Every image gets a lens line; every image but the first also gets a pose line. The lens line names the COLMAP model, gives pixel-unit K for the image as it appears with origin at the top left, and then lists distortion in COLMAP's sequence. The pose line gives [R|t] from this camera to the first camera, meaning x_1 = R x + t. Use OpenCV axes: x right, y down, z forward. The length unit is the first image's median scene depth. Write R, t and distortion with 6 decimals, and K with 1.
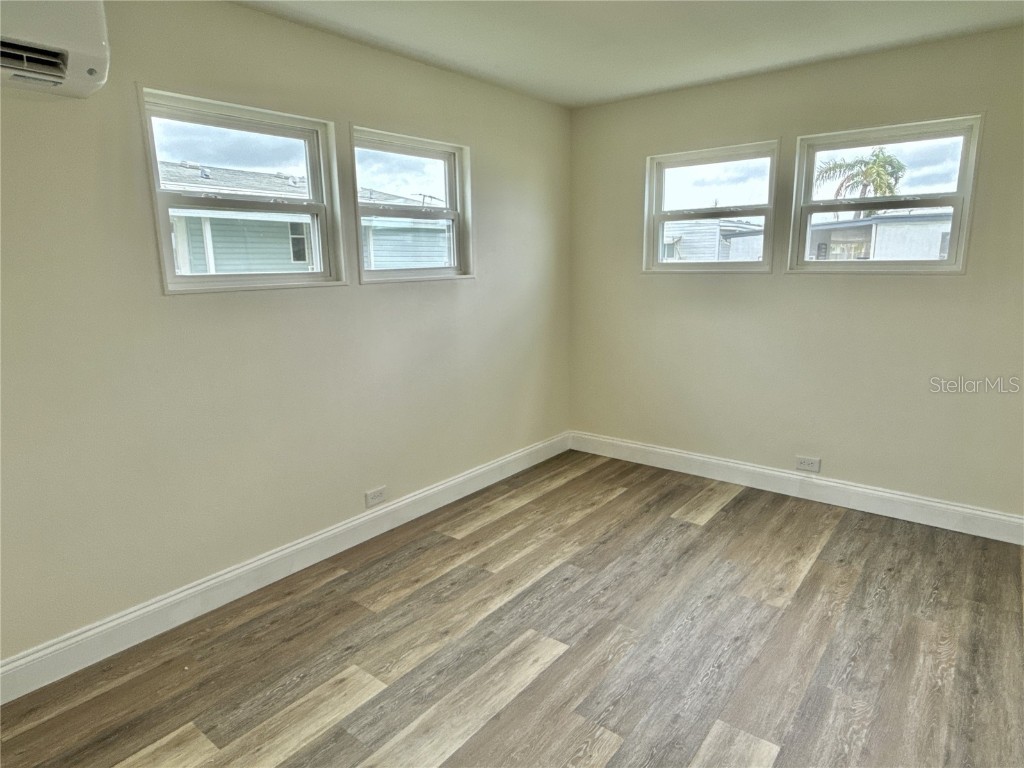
lens RADIAL K [[574.3, 0, 508.7], [0, 574.3, 384.0], [0, 0, 1]] dist [-0.000600, -0.001207]
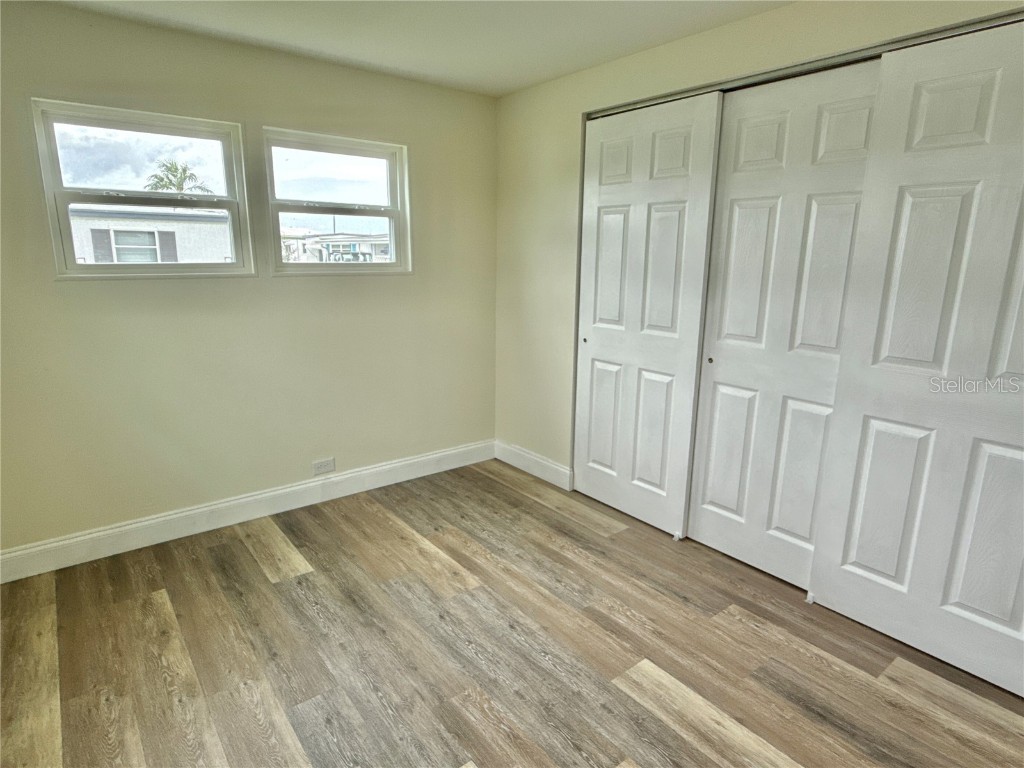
lens RADIAL K [[574.3, 0, 501.9], [0, 574.3, 381.9], [0, 0, 1]] dist [-0.000600, -0.001207]
pose [[0.263921, -0.195090, 0.944609, -0.350409], [0.193502, 0.970131, 0.146297, -0.100054], [-0.944935, 0.144173, 0.293789, 0.443405]]
